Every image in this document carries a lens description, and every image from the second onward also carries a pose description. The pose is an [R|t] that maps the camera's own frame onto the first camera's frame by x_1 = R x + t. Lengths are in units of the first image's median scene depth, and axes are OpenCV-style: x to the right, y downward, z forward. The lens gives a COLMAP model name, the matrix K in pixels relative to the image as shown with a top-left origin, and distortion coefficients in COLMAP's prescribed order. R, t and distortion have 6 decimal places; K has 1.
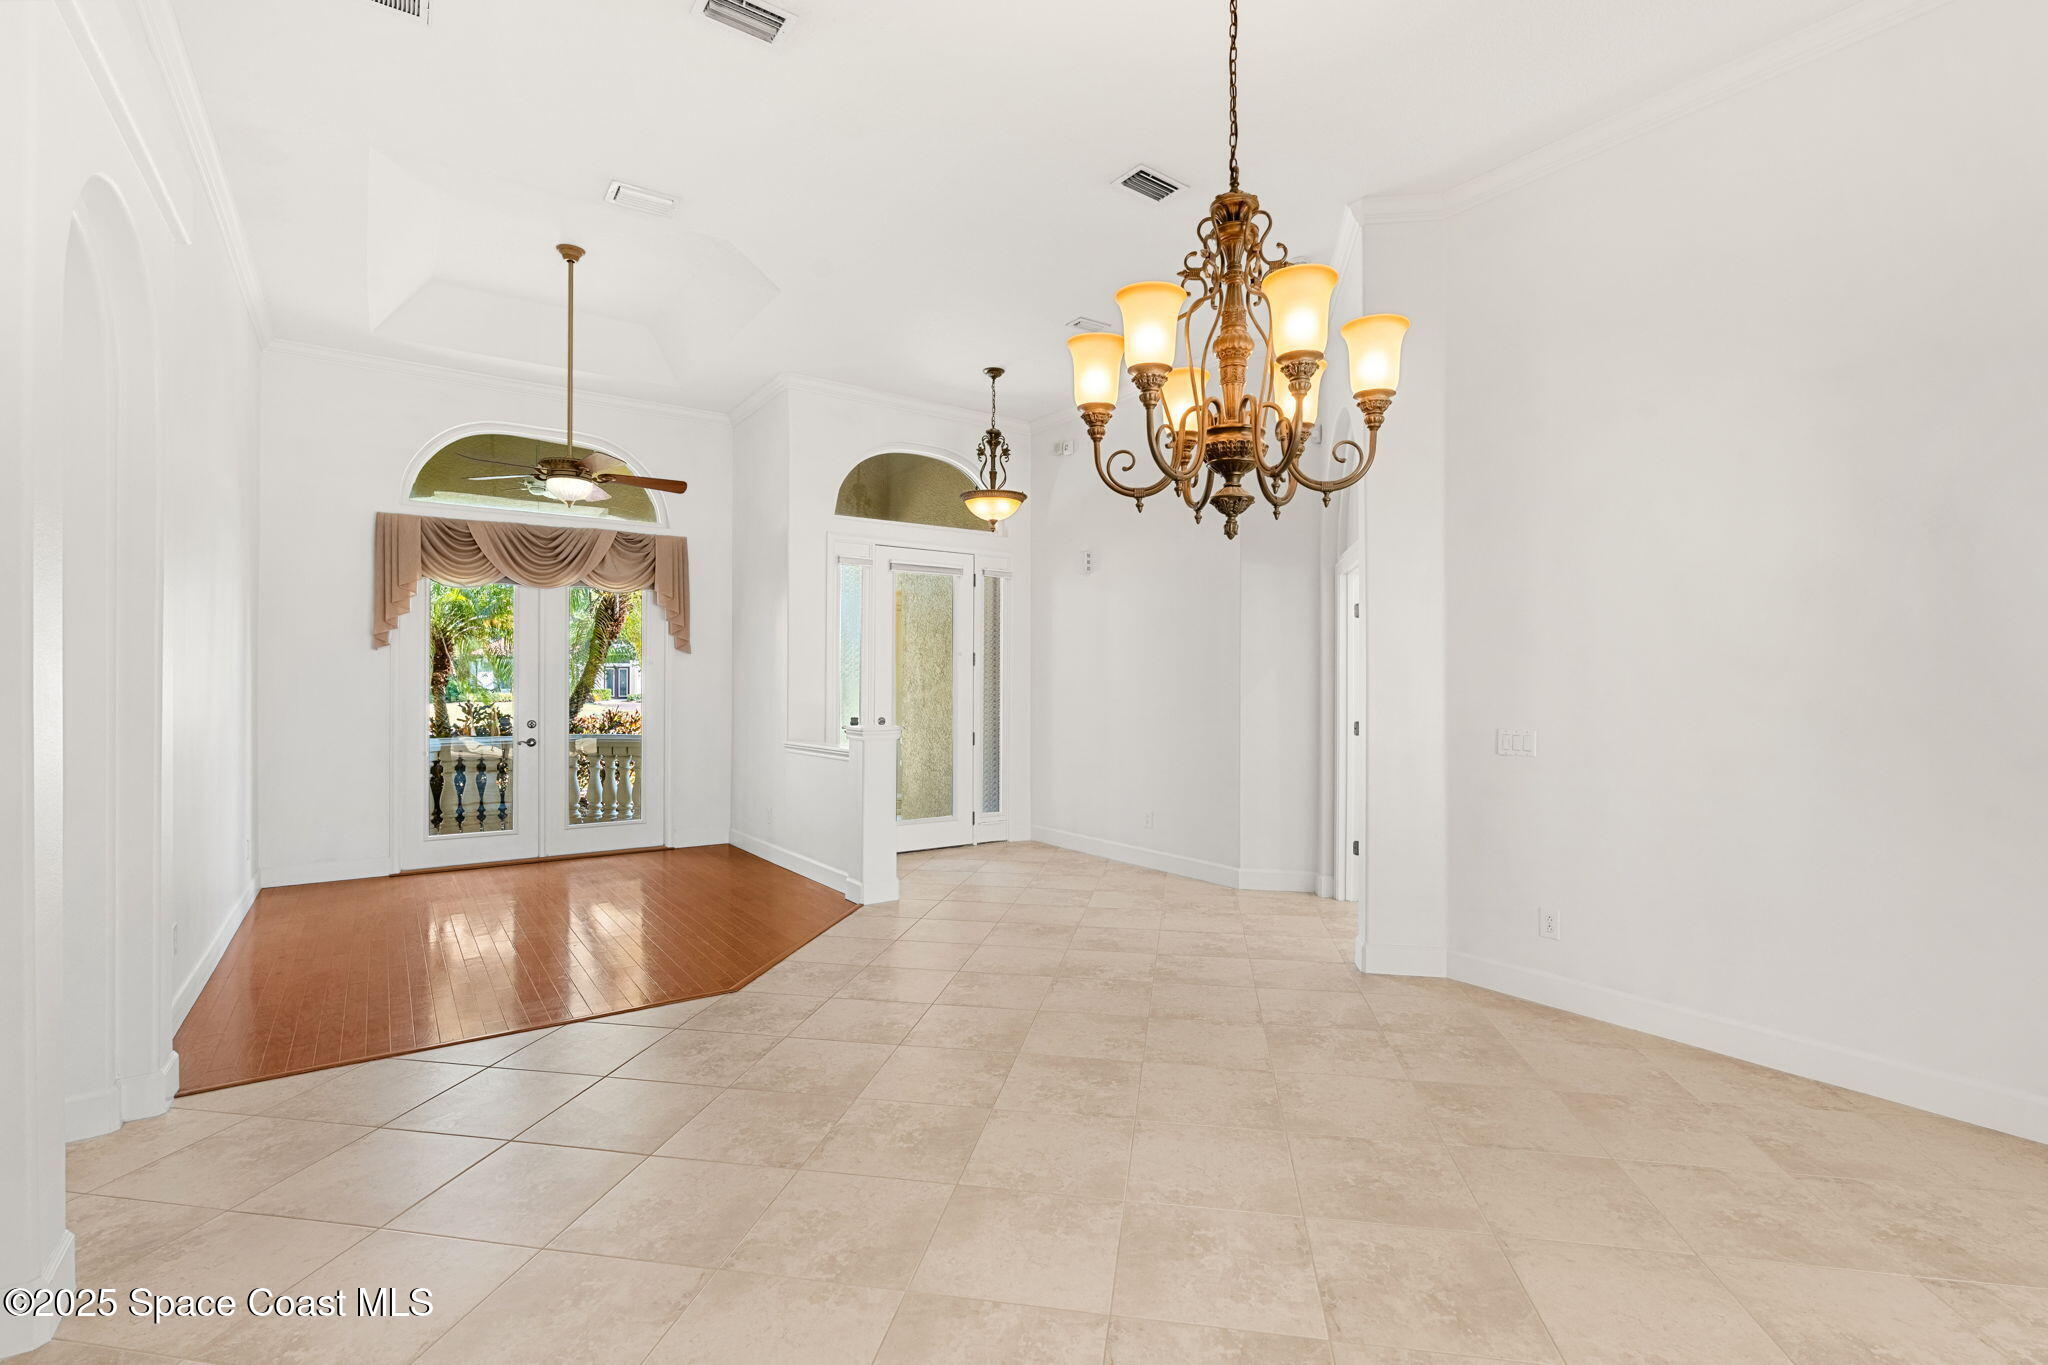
lens RADIAL K [[927.8, 0, 1030.4], [0, 927.8, 669.2], [0, 0, 1]] dist [-0.003932, 0.000269]
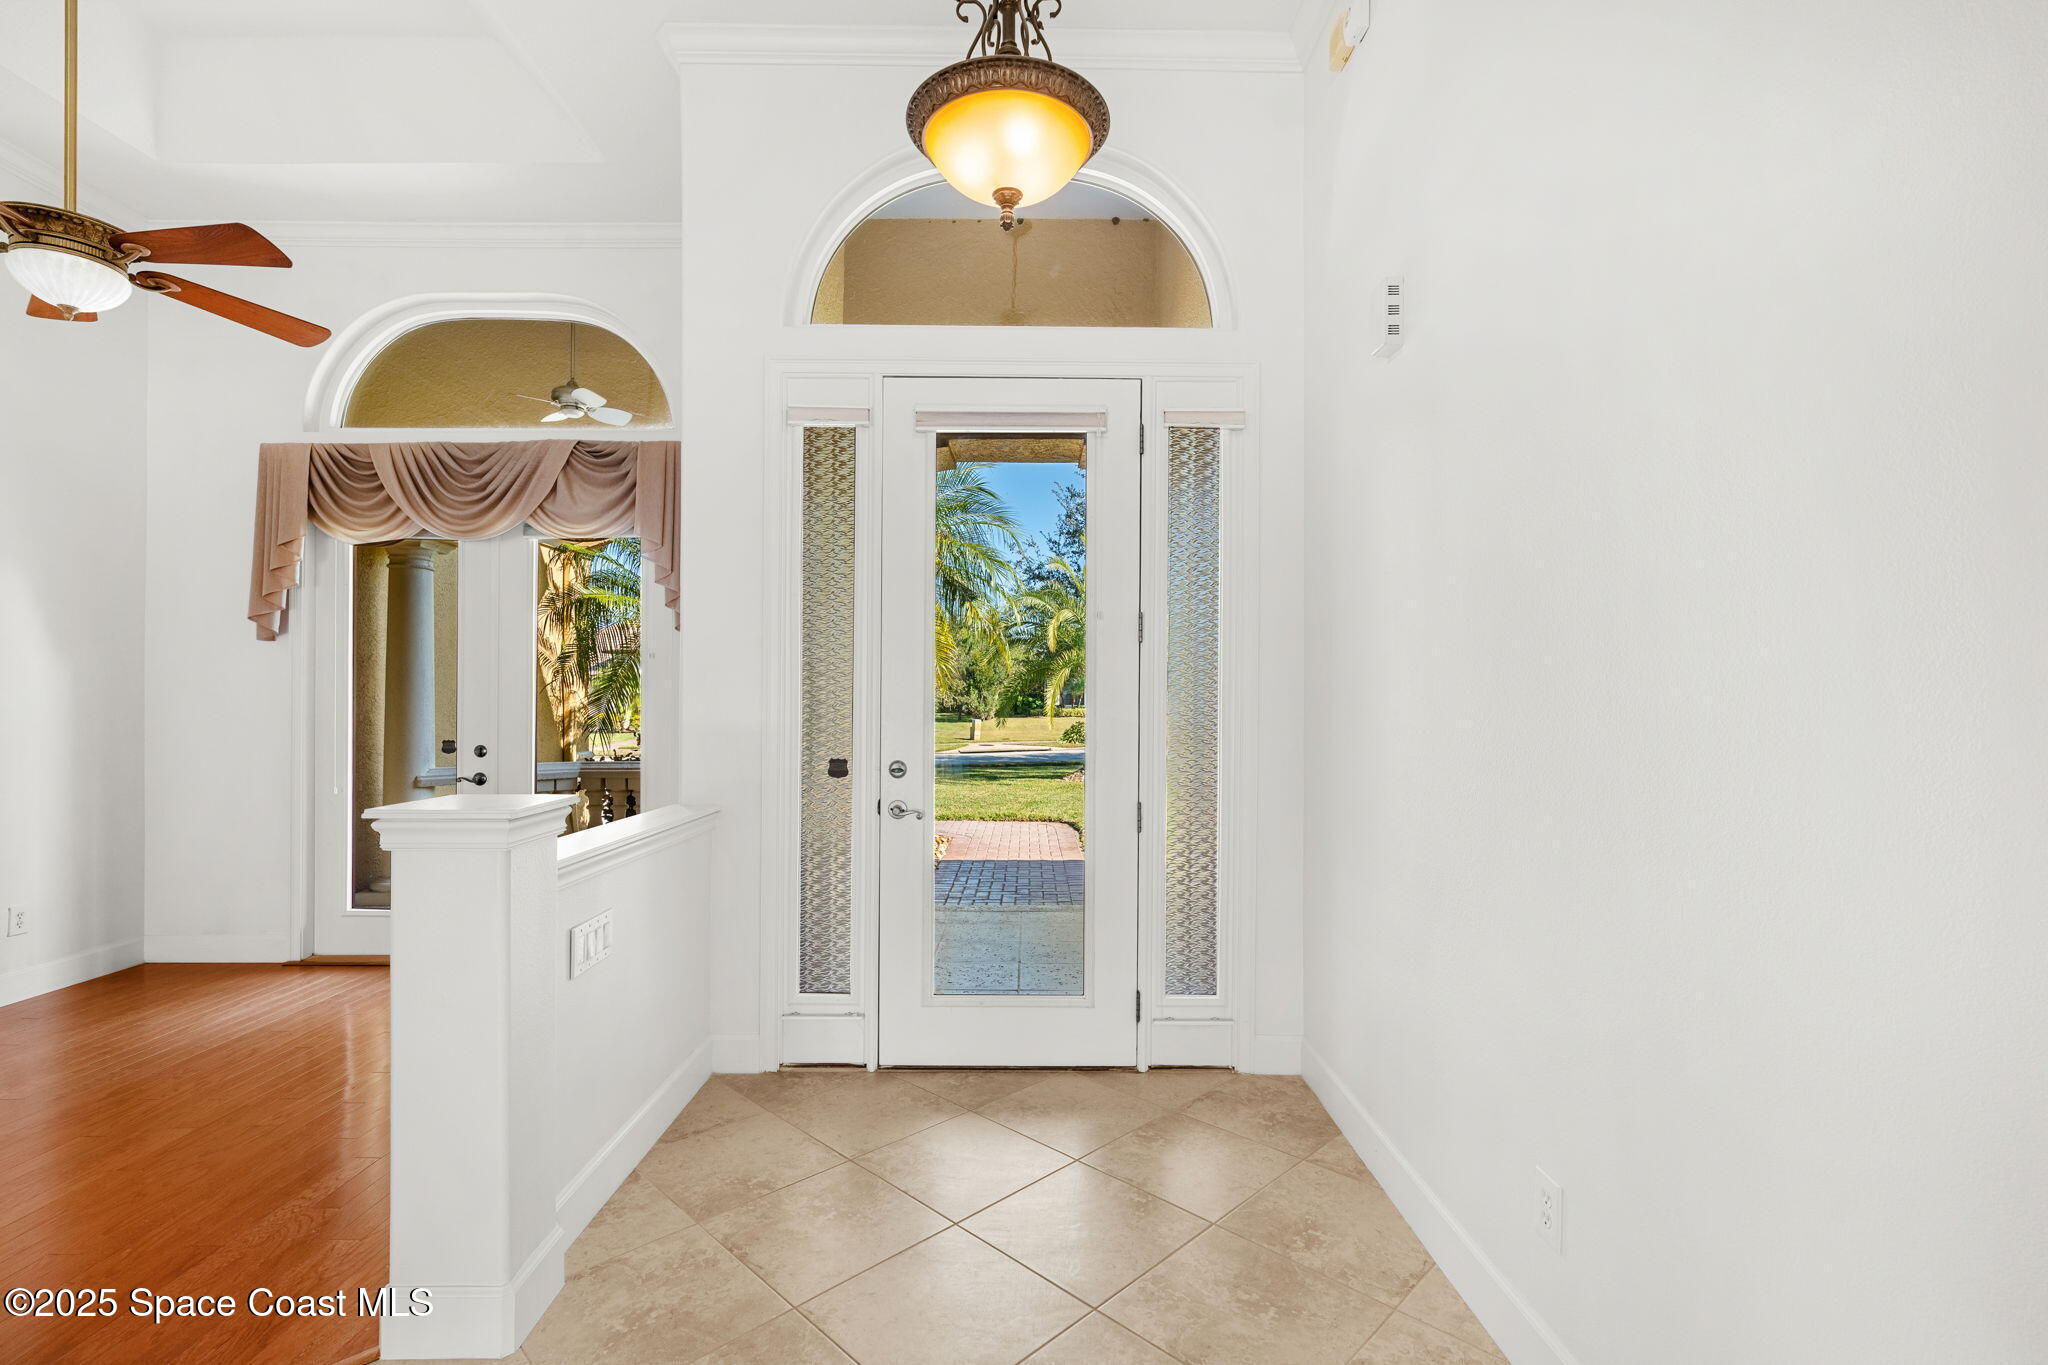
lens RADIAL K [[922.8, 0, 1029.9], [0, 922.8, 698.5], [0, 0, 1]] dist [-0.003123, -0.000037]
pose [[0.811116, -0.001312, -0.584884, 0.154736], [0.007353, 0.999941, 0.007953, 0.019283], [0.584839, -0.010751, 0.811078, 0.684278]]
